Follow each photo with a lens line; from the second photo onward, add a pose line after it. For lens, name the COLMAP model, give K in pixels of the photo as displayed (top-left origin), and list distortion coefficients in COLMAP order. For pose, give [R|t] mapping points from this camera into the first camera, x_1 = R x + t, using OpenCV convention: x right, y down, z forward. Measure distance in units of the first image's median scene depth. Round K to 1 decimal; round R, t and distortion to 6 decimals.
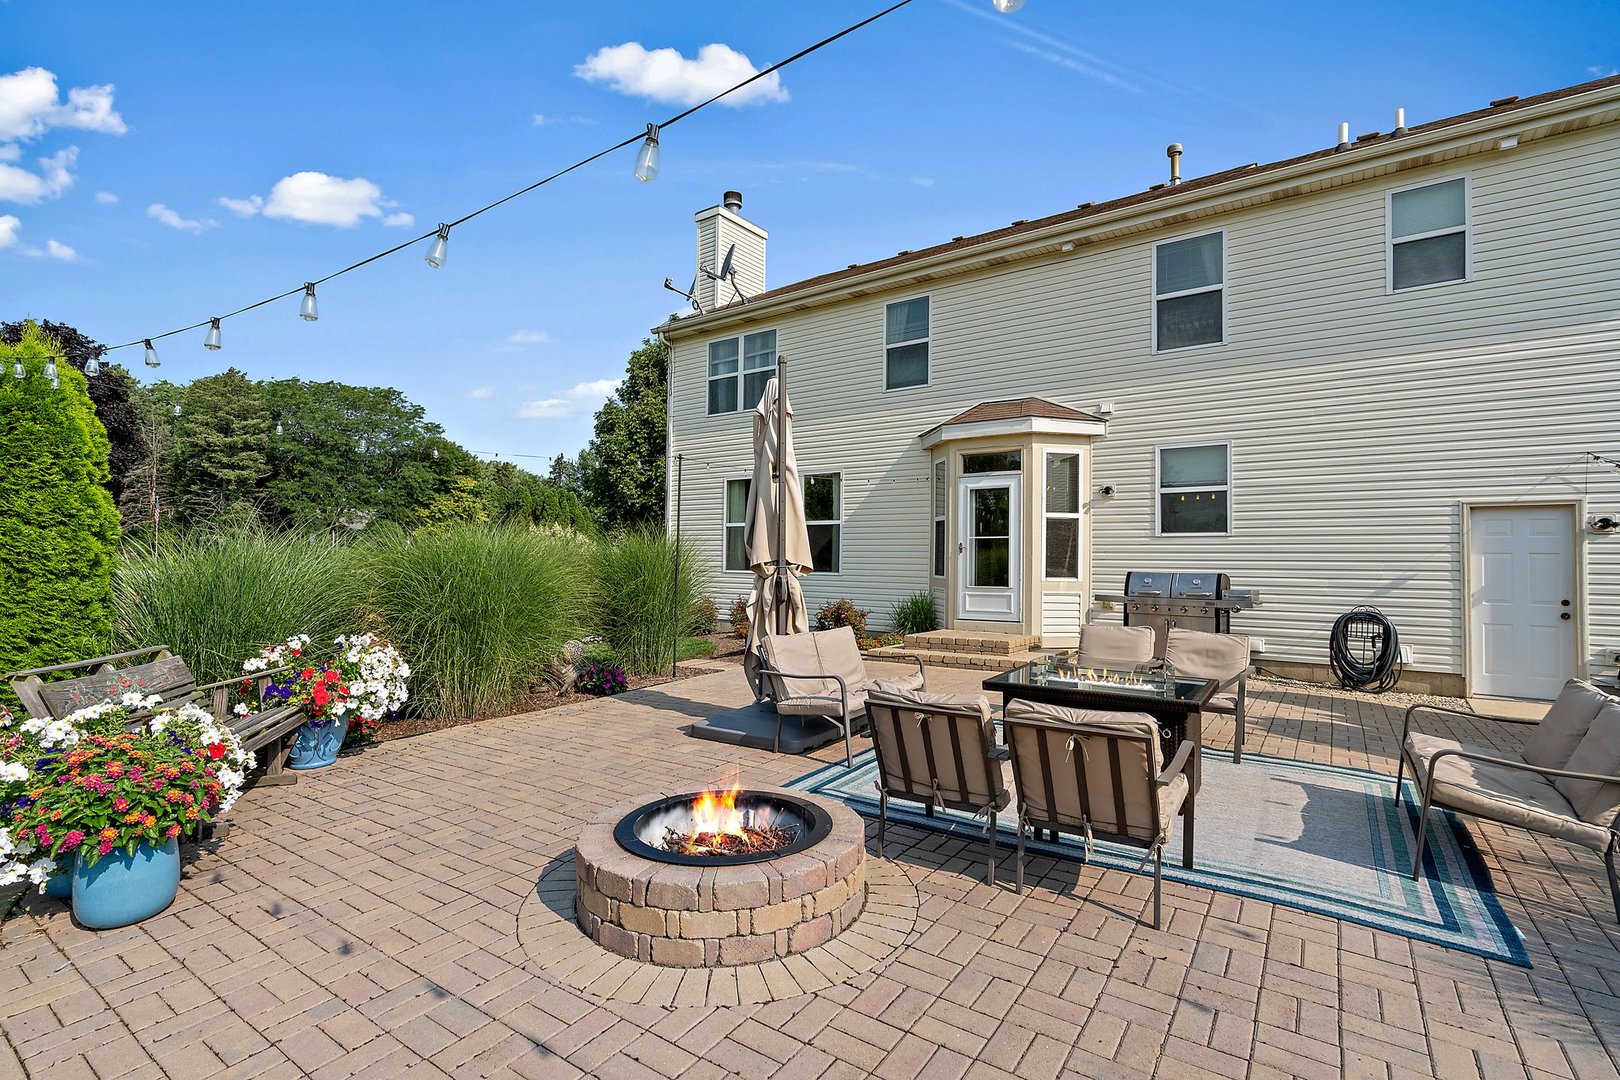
lens RADIAL K [[736.9, 0, 809.6], [0, 736.9, 543.1], [0, 0, 1]] dist [-0.026992, 0.016521]
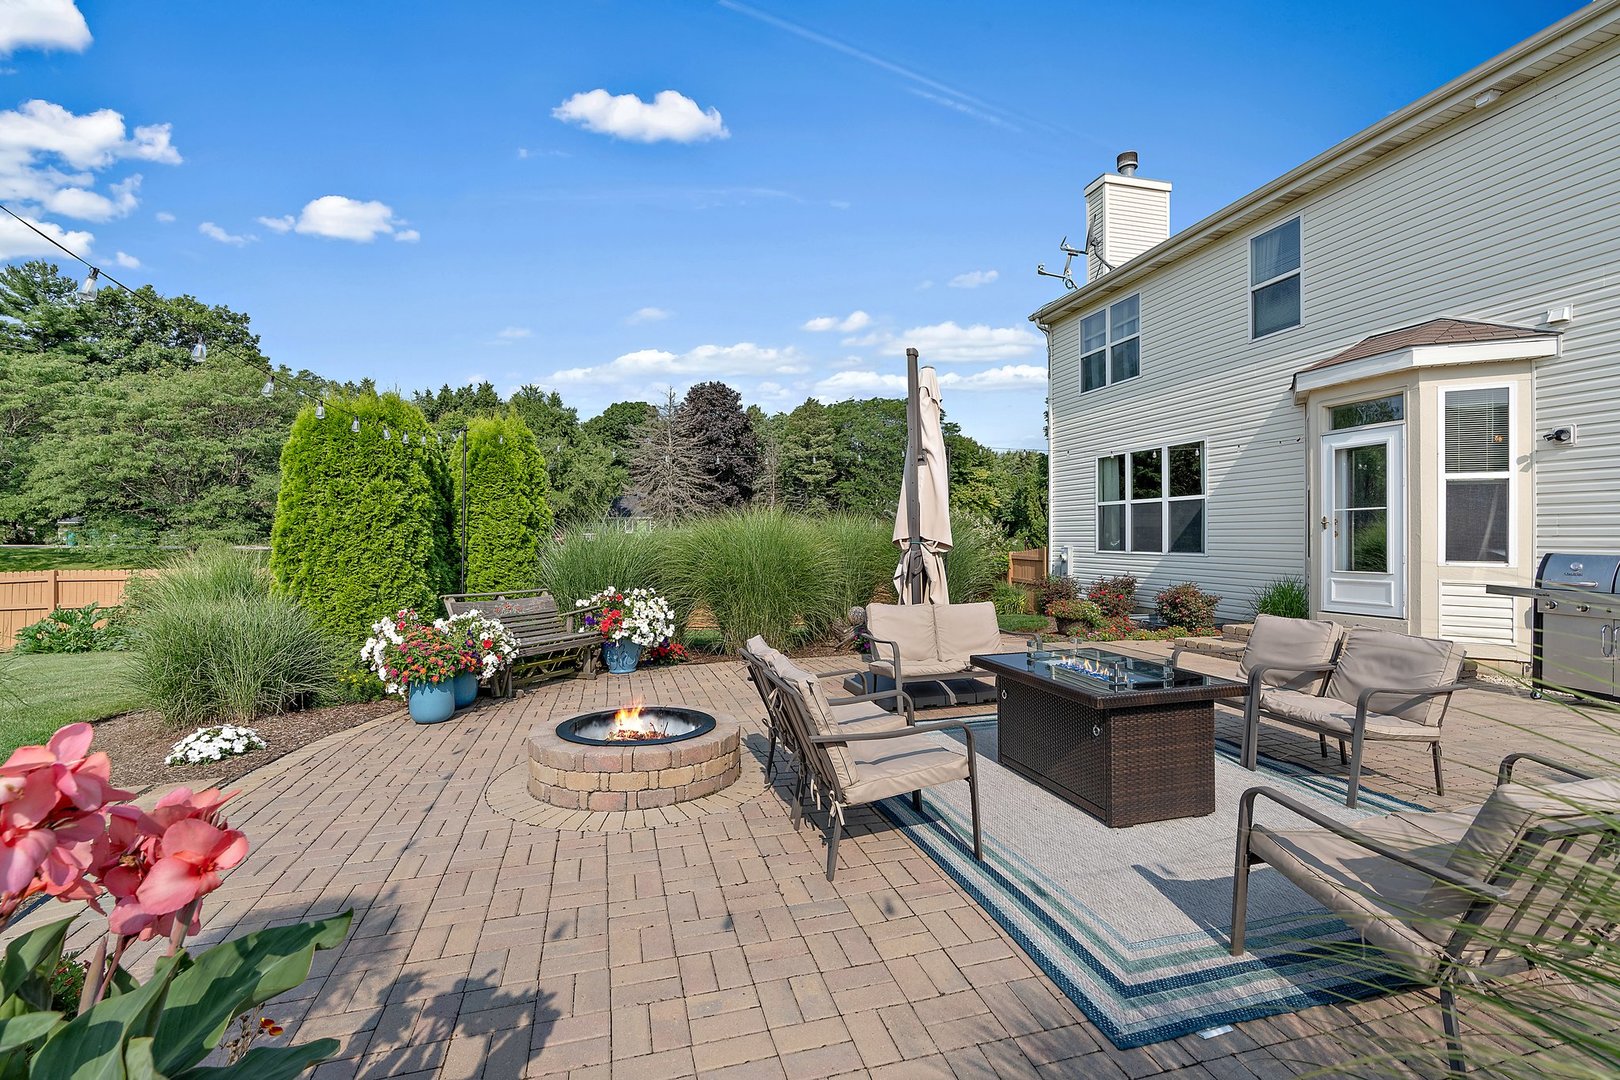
lens RADIAL K [[721.7, 0, 834.8], [0, 721.7, 532.1], [0, 0, 1]] dist [-0.007671, 0.000596]
pose [[0.776456, -0.010561, -0.630083, 0.293759], [0.015389, 0.999879, 0.002205, 0.006544], [0.629984, -0.011409, 0.776525, 0.052796]]
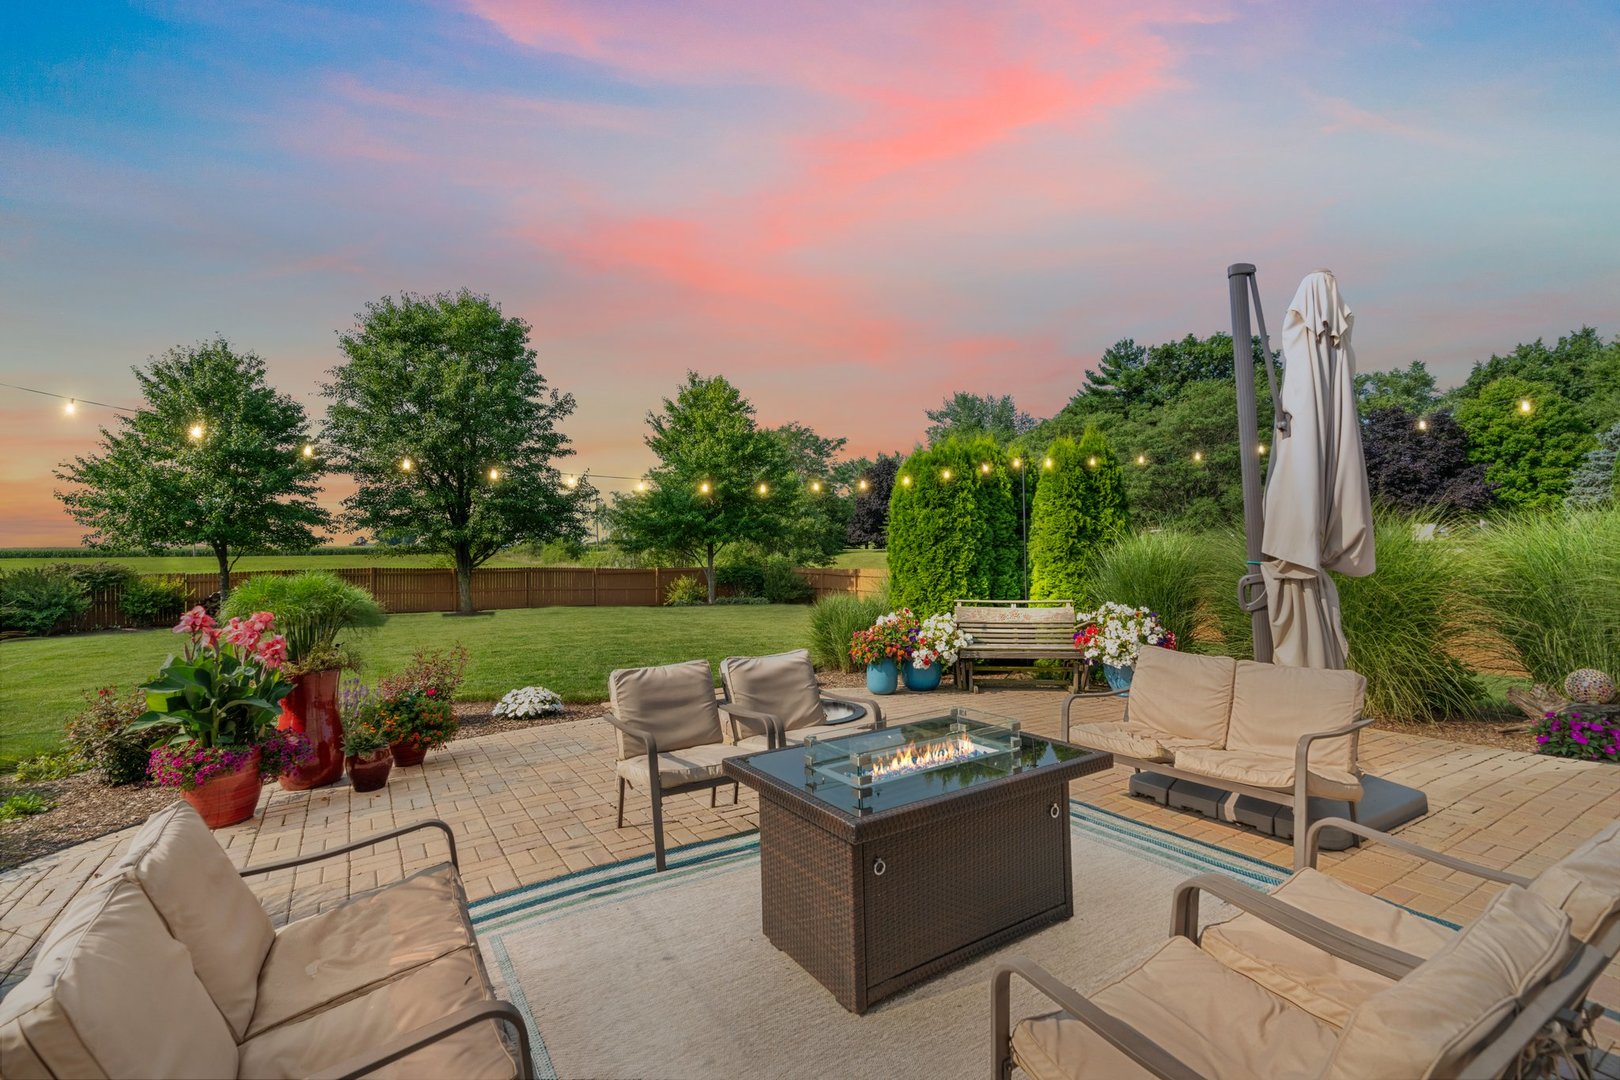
lens RADIAL K [[728.2, 0, 810.0], [0, 728.2, 540.0], [0, 0, 1]] dist [0.025499, -0.000178]
pose [[-0.390154, -0.009350, -0.920702, 0.419399], [0.028806, 0.999335, -0.022356, 0.006328], [0.920299, -0.035244, -0.389625, 0.488433]]
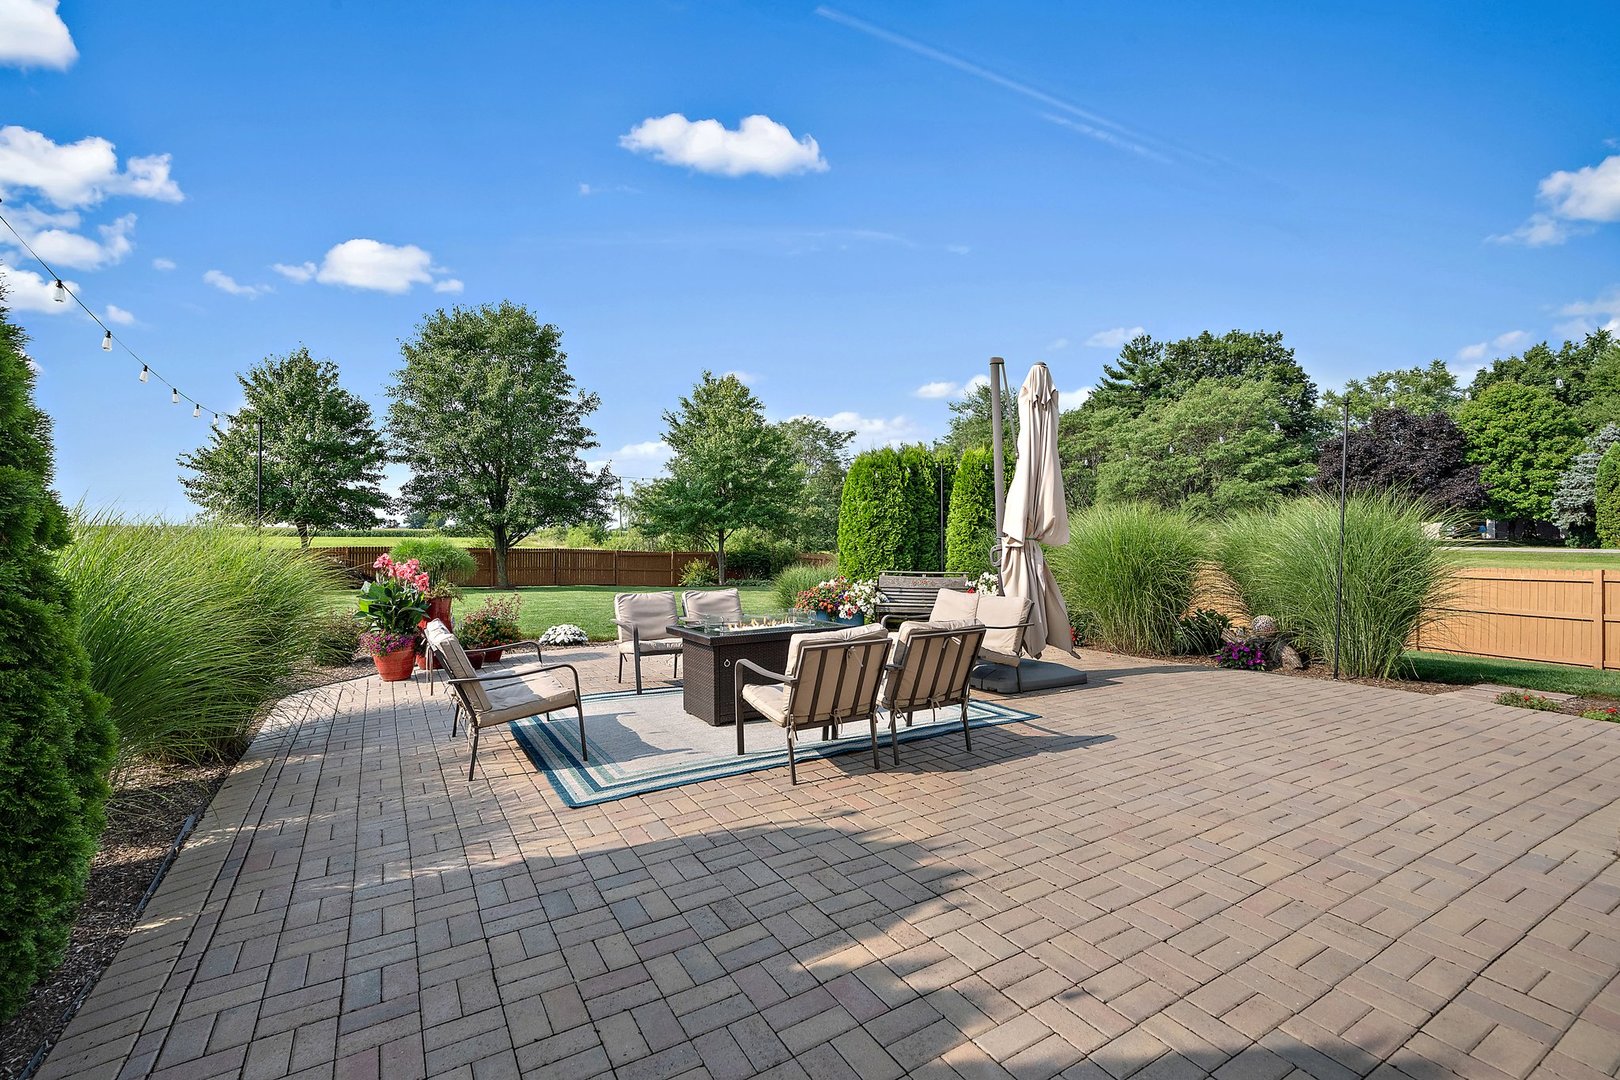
lens RADIAL K [[736.9, 0, 809.6], [0, 736.9, 543.1], [0, 0, 1]] dist [-0.026992, 0.016521]
pose [[-0.419637, 0.001338, -0.907691, 0.627507], [0.012705, 0.999910, -0.004400, 0.021659], [0.907603, -0.013379, -0.419616, 0.671839]]
